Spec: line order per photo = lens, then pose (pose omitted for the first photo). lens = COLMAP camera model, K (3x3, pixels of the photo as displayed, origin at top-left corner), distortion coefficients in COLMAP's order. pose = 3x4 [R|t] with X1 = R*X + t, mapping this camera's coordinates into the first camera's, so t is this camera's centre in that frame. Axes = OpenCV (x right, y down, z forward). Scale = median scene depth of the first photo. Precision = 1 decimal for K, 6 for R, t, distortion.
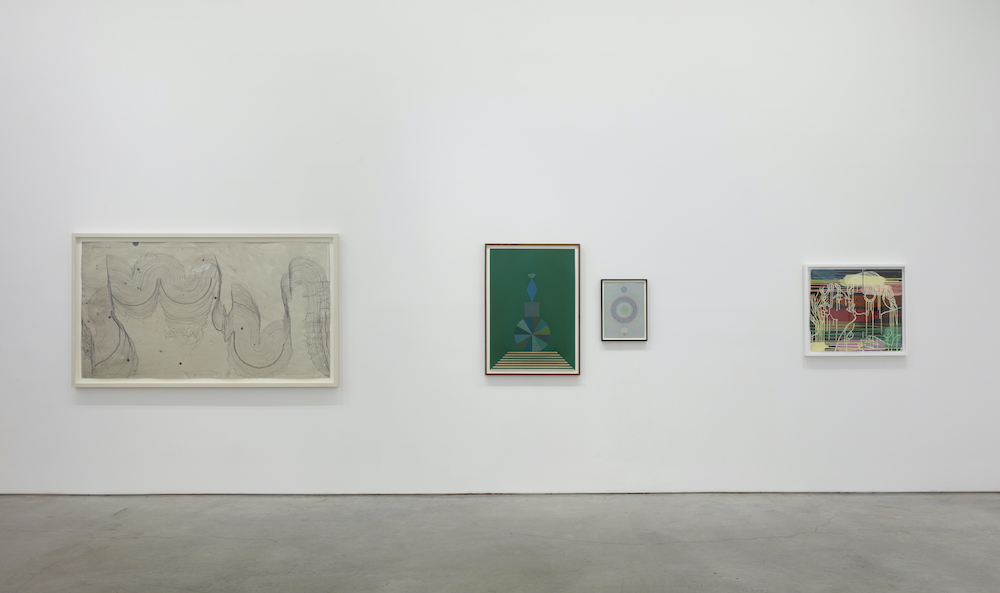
lens RADIAL K [[958.8, 0, 500.0], [0, 958.8, 297.7], [0, 0, 1]] dist [0.009660, 0.000000]
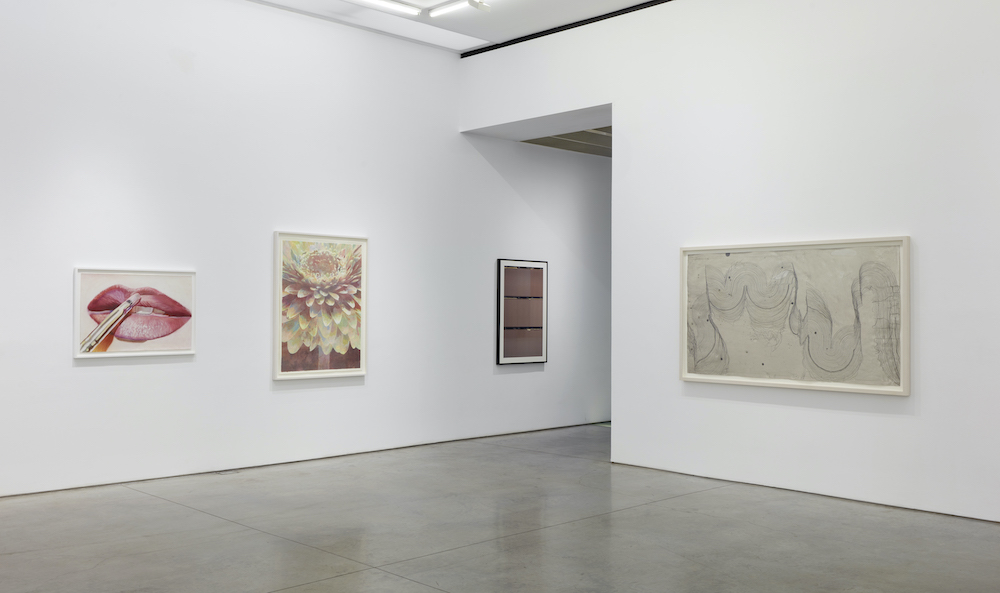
lens RADIAL K [[995.7, 0, 500.0], [0, 995.7, 303.3], [0, 0, 1]] dist [0.002810, 0.000000]
pose [[0.678694, -0.000375, -0.734421, 0.286853], [0.000830, 1.000000, 0.000257, -0.000218], [0.734421, -0.000784, 0.678694, 0.025403]]
